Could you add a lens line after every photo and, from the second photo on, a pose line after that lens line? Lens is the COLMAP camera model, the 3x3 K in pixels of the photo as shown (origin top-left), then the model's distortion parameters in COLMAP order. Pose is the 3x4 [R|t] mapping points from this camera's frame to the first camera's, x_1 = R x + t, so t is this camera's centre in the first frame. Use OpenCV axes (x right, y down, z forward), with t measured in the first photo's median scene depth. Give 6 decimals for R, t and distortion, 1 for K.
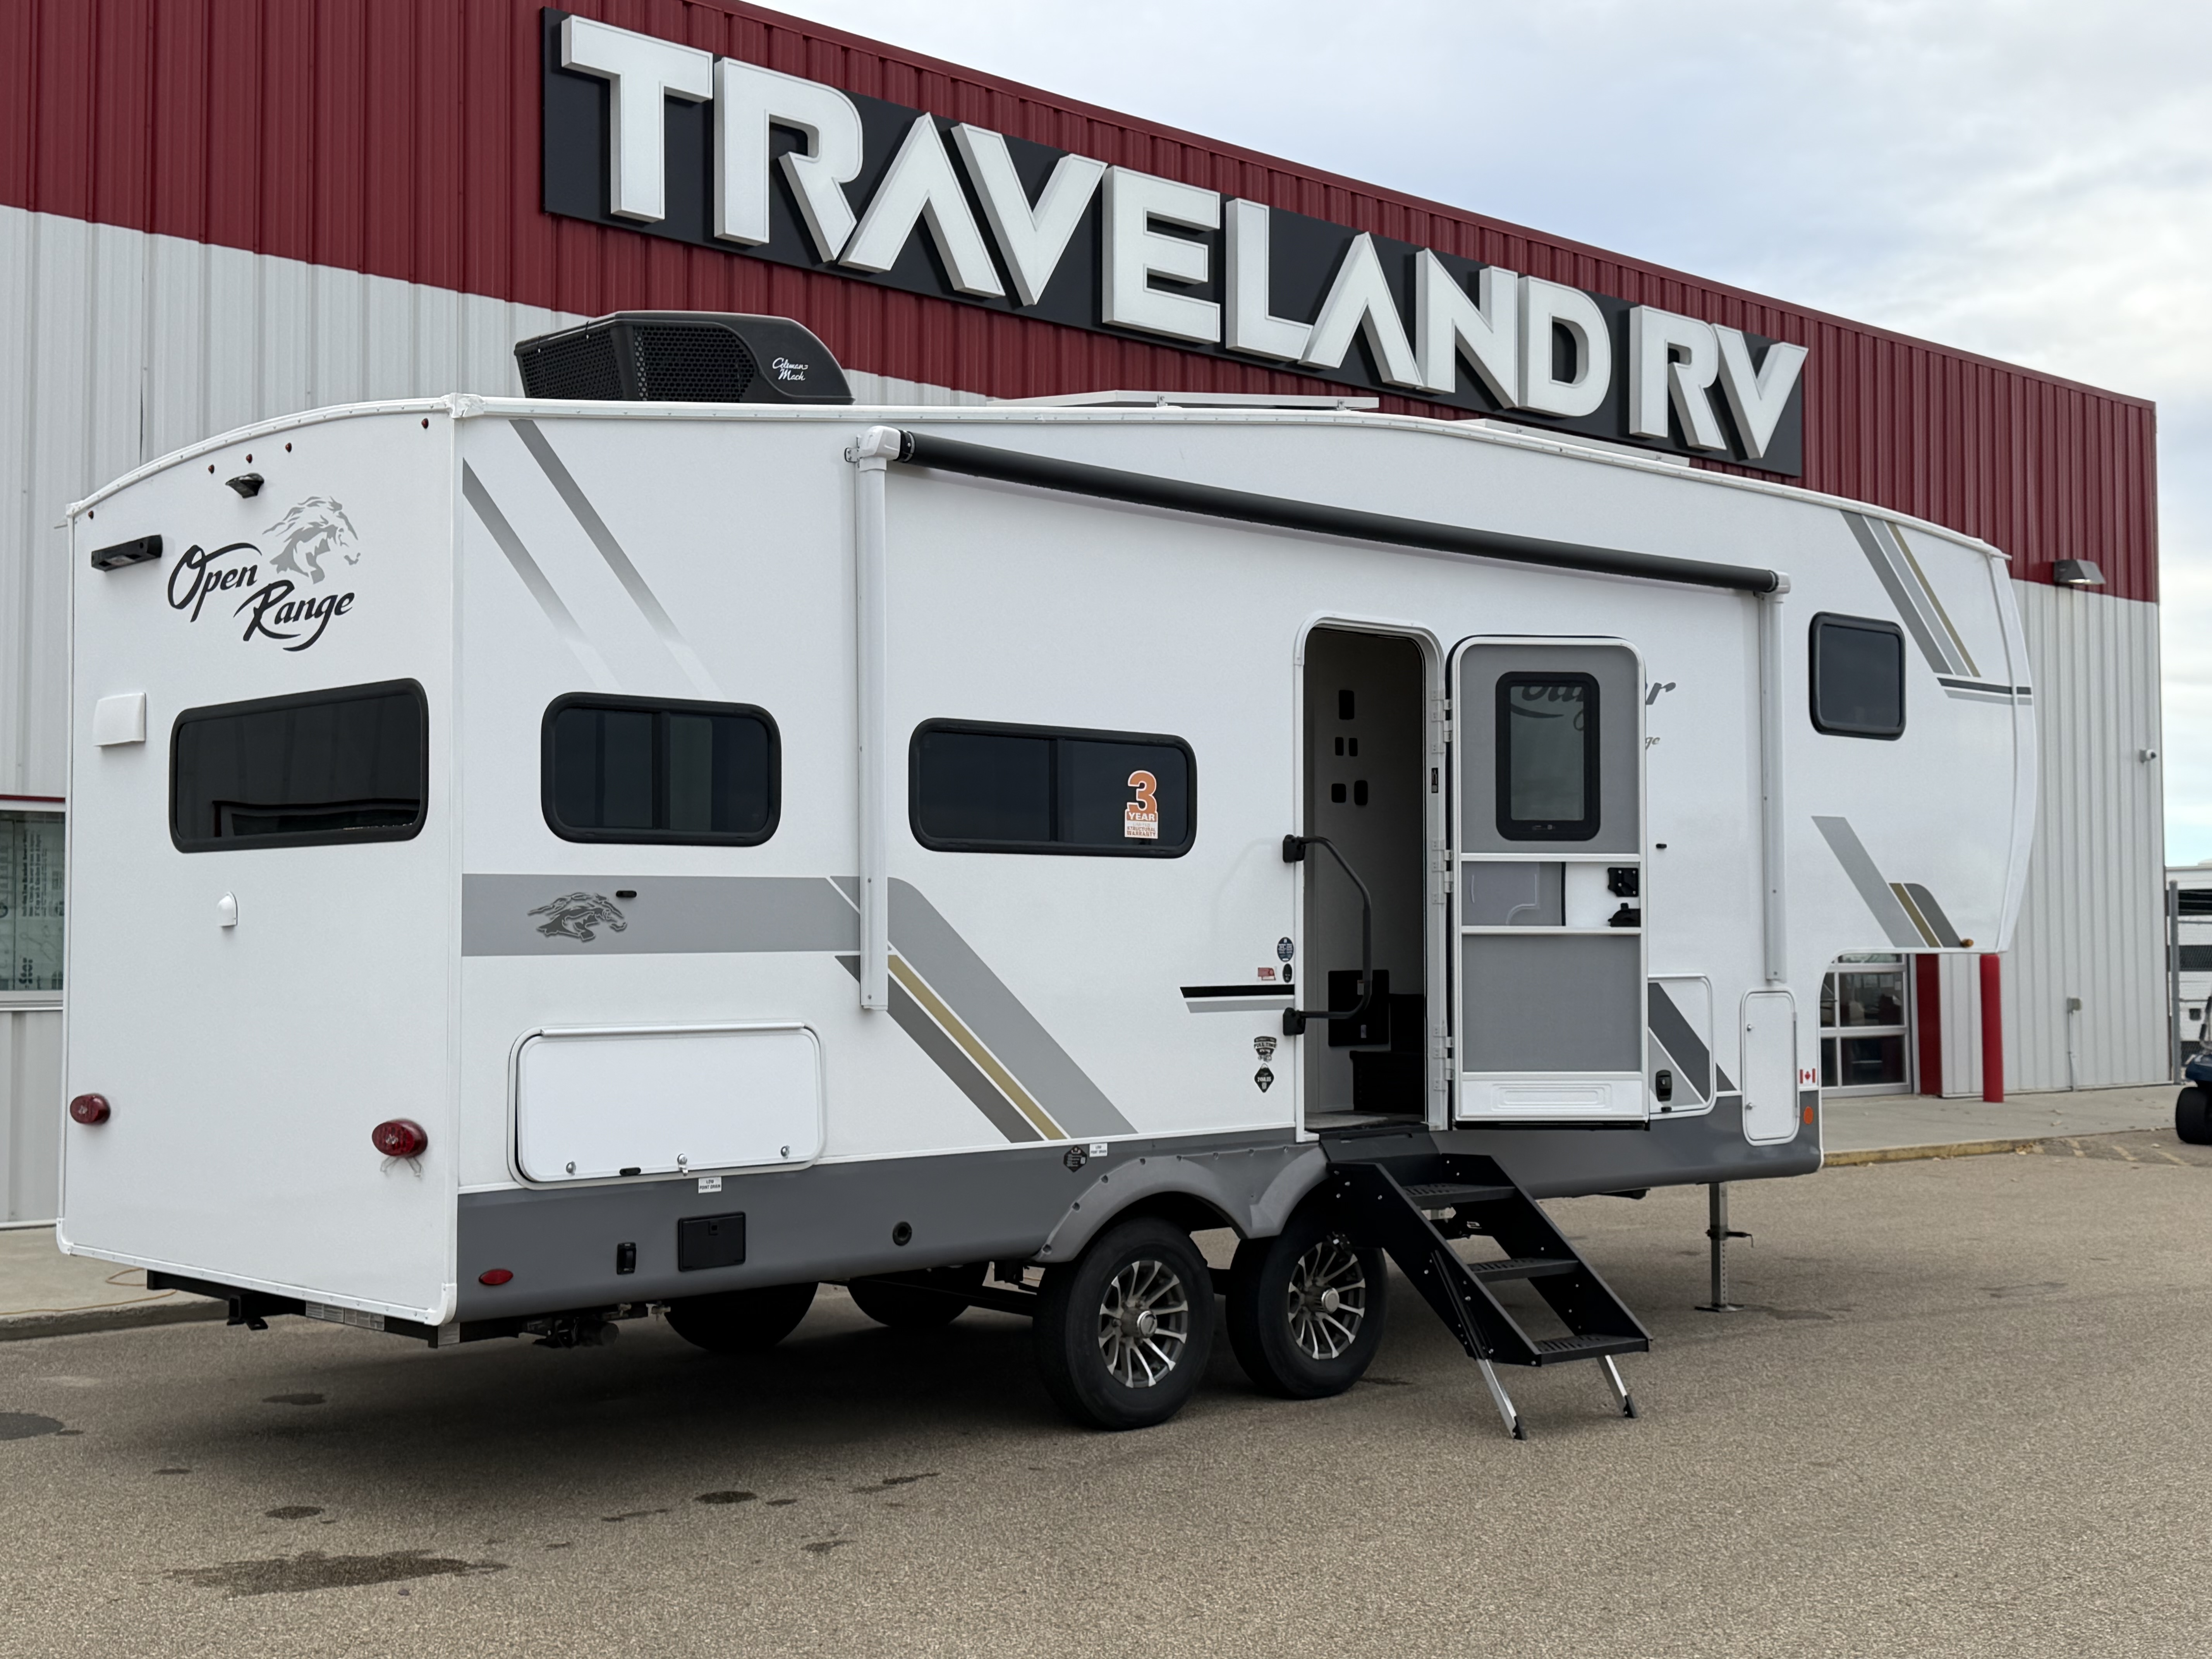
lens RADIAL K [[2670.6, 0, 1106.0], [0, 2670.6, 829.5], [0, 0, 1]] dist [0.015119, 0.022579]
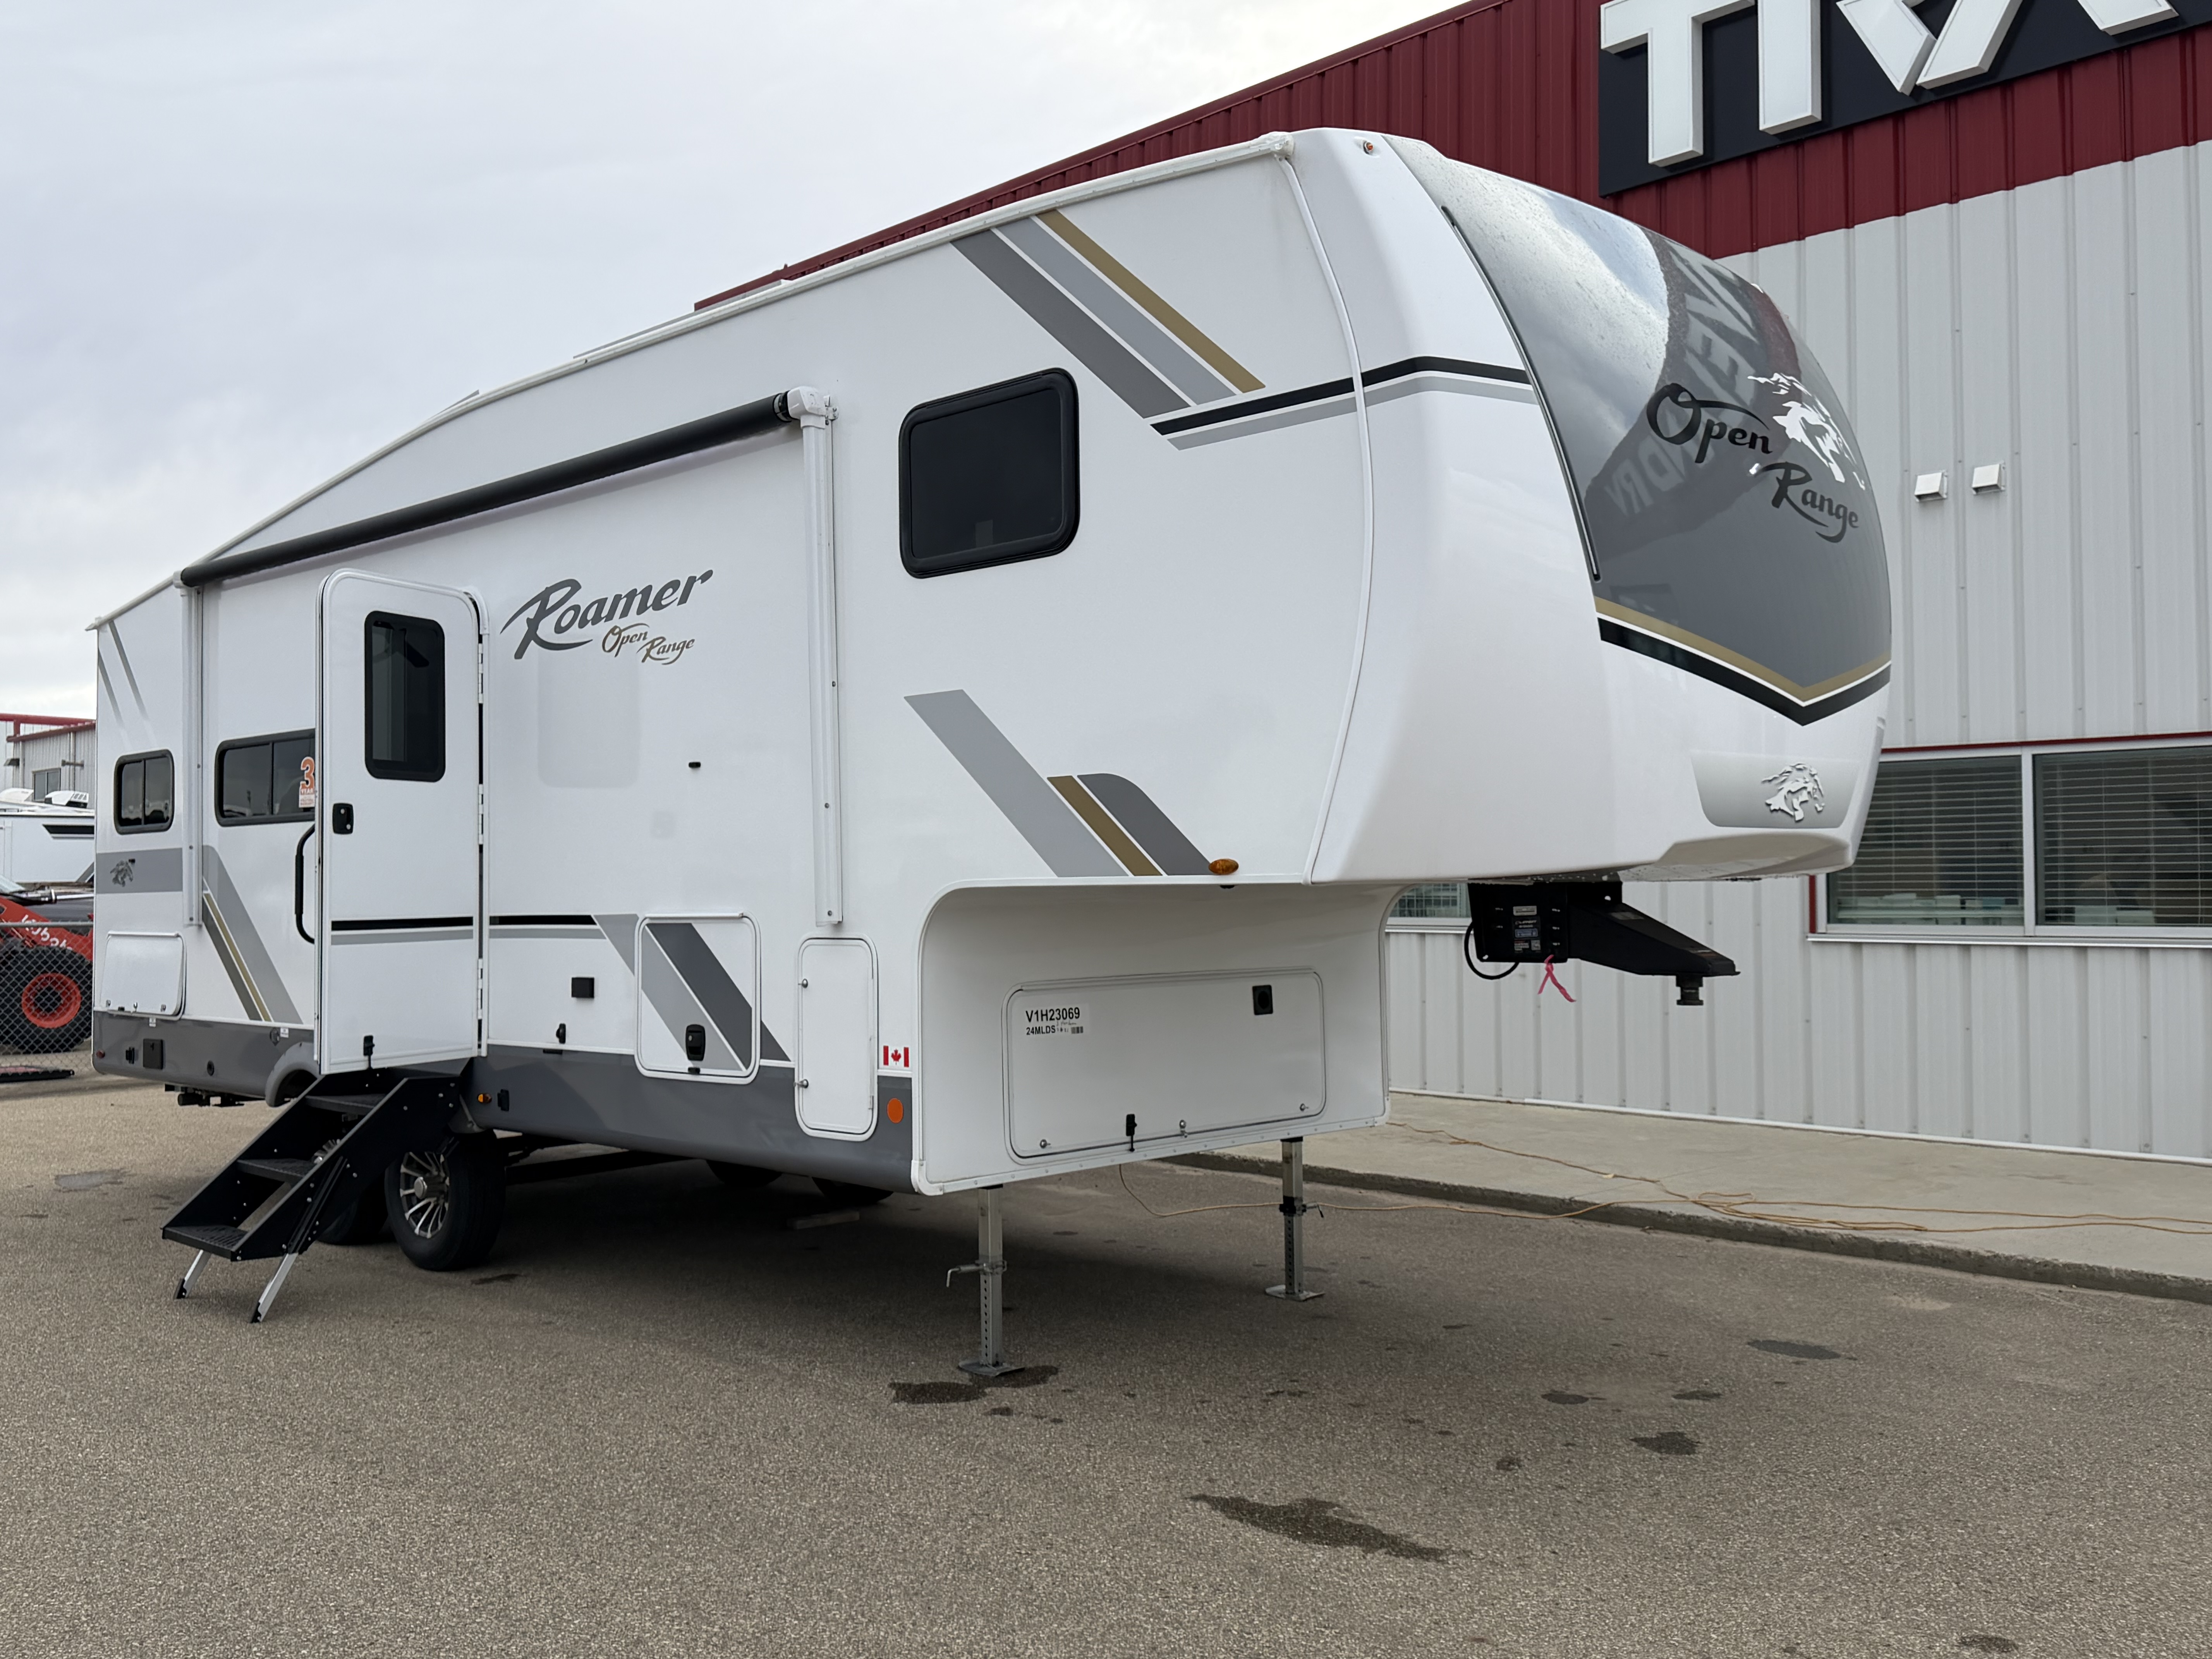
lens RADIAL K [[2051.5, 0, 1106.0], [0, 2051.5, 829.5], [0, 0, 1]] dist [0.052361, 0.002684]
pose [[0.039372, -0.032176, -0.998706, 0.841840], [0.049499, 0.998317, -0.030212, 0.051743], [0.997998, -0.048246, 0.040899, 1.062904]]
